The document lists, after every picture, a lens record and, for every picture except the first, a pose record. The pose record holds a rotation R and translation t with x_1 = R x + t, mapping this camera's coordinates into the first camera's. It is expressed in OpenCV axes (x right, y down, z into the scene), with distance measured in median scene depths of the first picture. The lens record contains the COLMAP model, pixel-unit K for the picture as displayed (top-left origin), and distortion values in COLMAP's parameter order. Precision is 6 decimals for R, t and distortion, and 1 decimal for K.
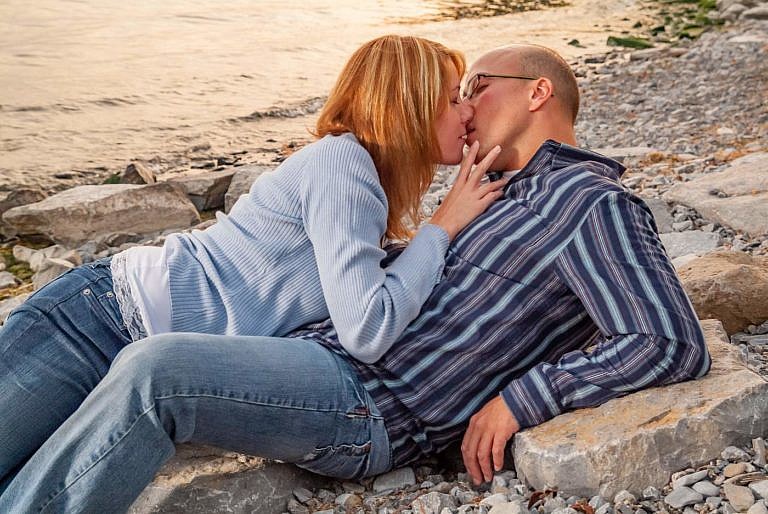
lens RADIAL K [[1211.9, 0, 391.2], [0, 1211.9, 252.9], [0, 0, 1]] dist [0.168853, 0.000000]
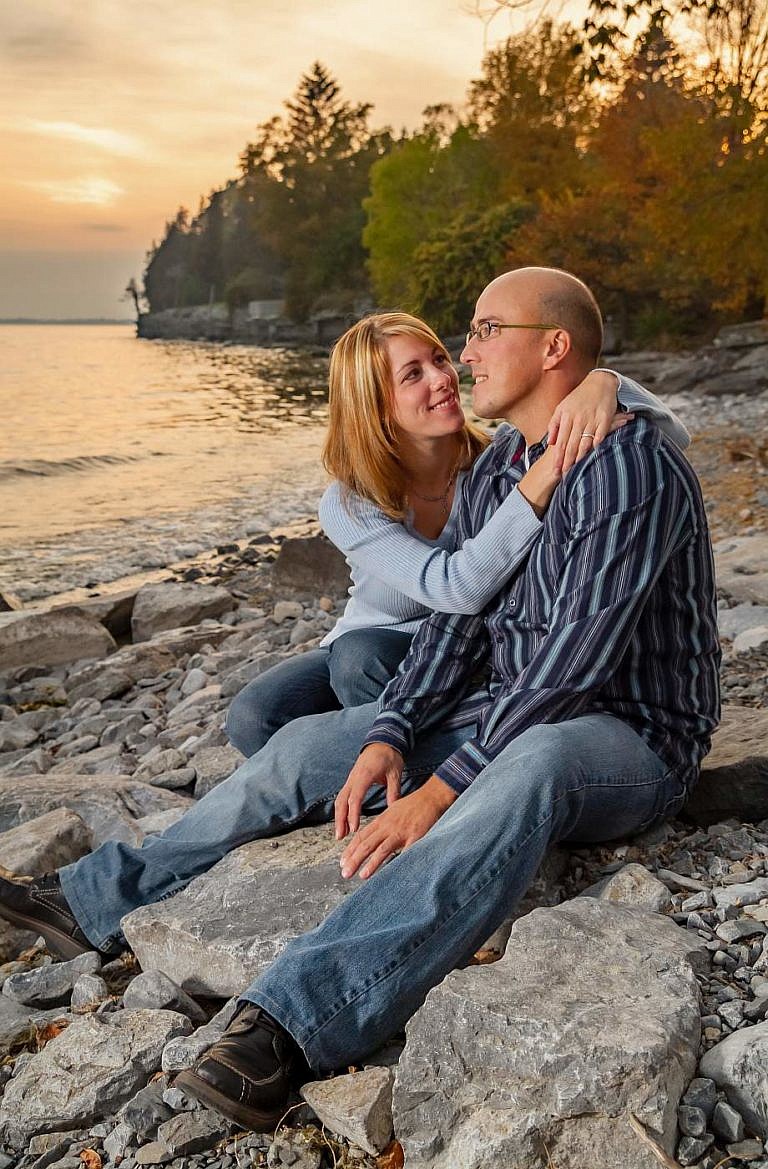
lens RADIAL K [[1455.1, 0, 367.5], [0, 1455.1, 559.4], [0, 0, 1]] dist [0.074412, 0.000000]
pose [[0.987839, -0.050183, 0.147160, -0.386897], [0.065350, 0.992828, -0.100107, 0.076834], [-0.141080, 0.108507, 0.984034, -0.104823]]
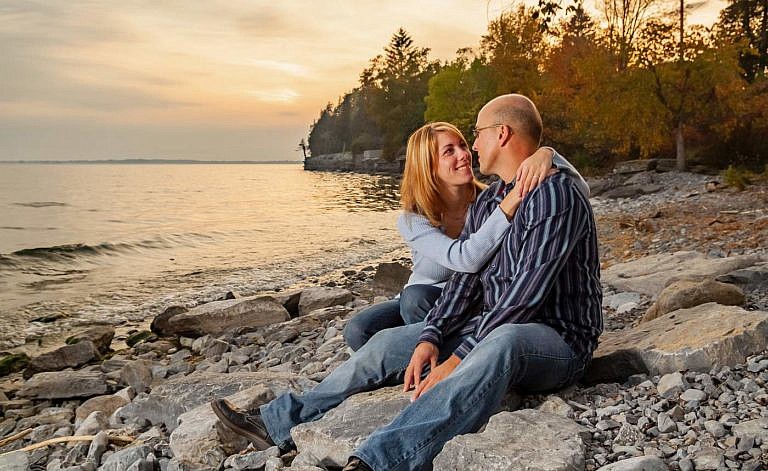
lens RADIAL K [[787.0, 0, 378.3], [0, 787.0, 235.8], [0, 0, 1]] dist [-0.009416, 0.000000]
pose [[0.995423, -0.033462, 0.089520, -0.387344], [0.048632, 0.983709, -0.173067, 0.155609], [-0.082271, 0.176628, 0.980833, -0.157636]]
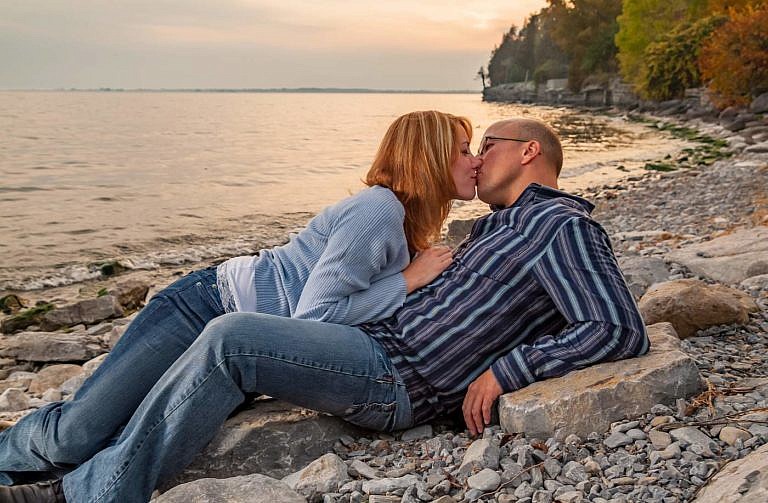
lens RADIAL K [[842.1, 0, 393.7], [0, 842.1, 253.8], [0, 0, 1]] dist [0.043526, 0.000000]
pose [[0.991851, 0.003508, -0.127355, 0.099675], [-0.013854, 0.996663, -0.080440, 0.066814], [0.126648, 0.081549, 0.988590, 0.060567]]
